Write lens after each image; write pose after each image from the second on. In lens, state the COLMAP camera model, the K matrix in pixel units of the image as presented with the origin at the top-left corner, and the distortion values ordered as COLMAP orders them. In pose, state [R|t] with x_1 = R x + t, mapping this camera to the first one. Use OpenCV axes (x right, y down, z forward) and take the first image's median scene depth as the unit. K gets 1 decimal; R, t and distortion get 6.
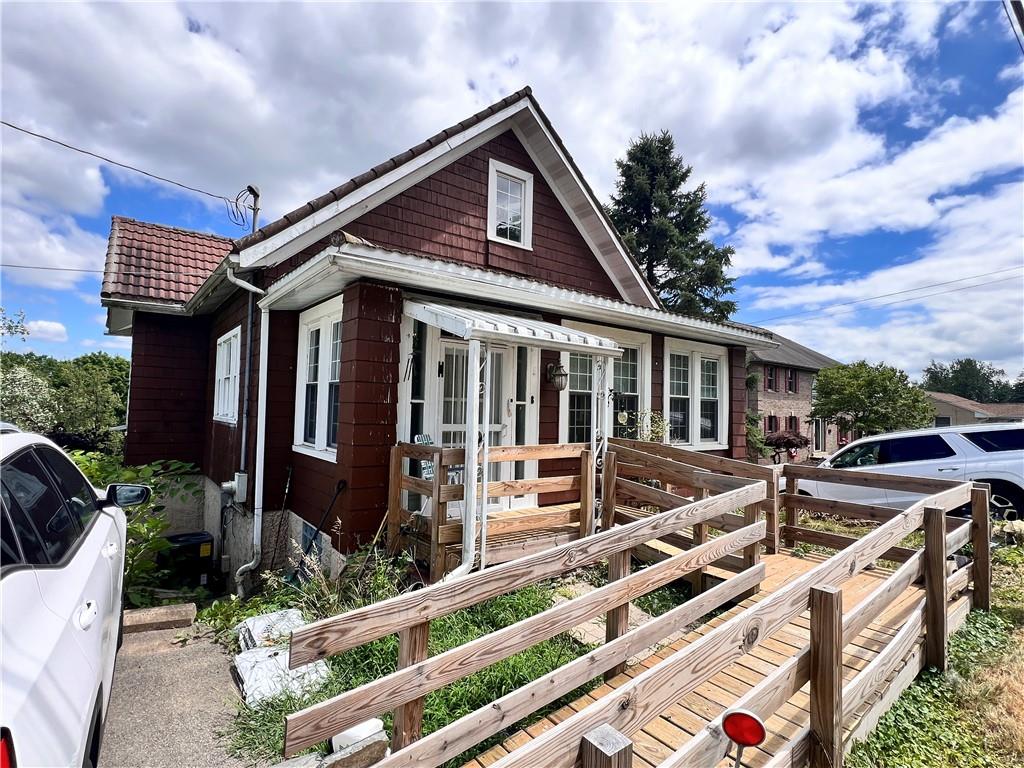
lens RADIAL K [[506.9, 0, 507.5], [0, 506.9, 384.0], [0, 0, 1]] dist [0.002907, -0.000252]
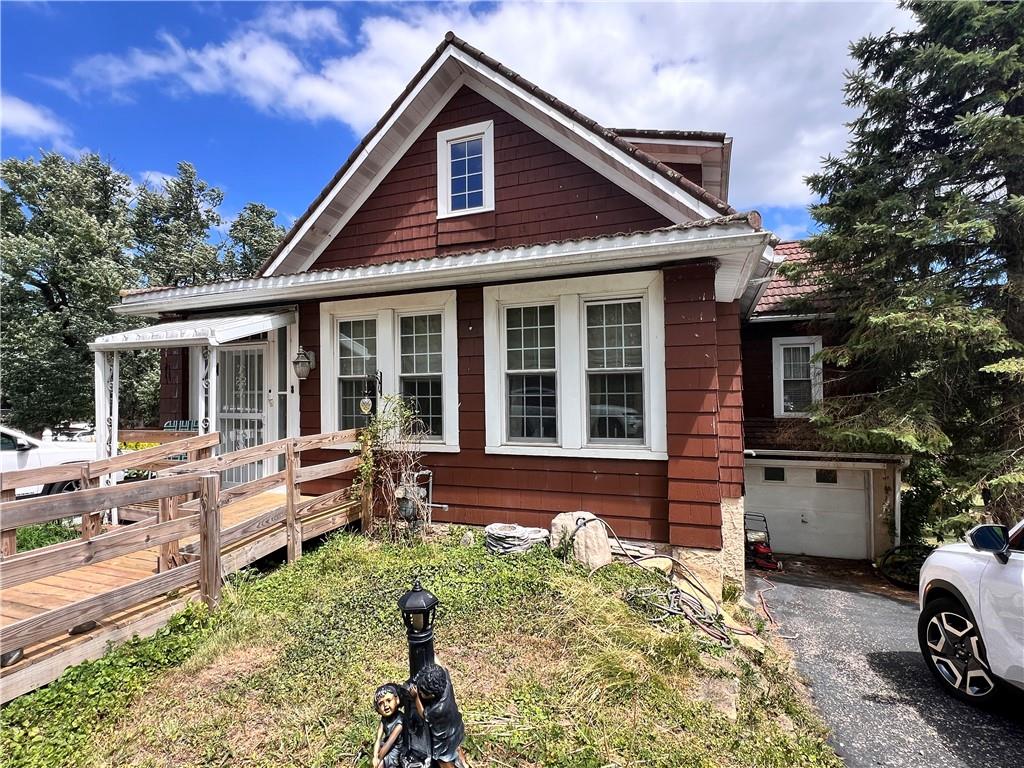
lens RADIAL K [[506.9, 0, 509.6], [0, 506.9, 383.5], [0, 0, 1]] dist [0.002907, -0.000252]
pose [[0.532700, -0.047871, -0.844949, 0.836014], [0.066766, 0.997664, -0.014430, 0.046192], [0.843666, -0.048727, 0.534652, 0.599945]]
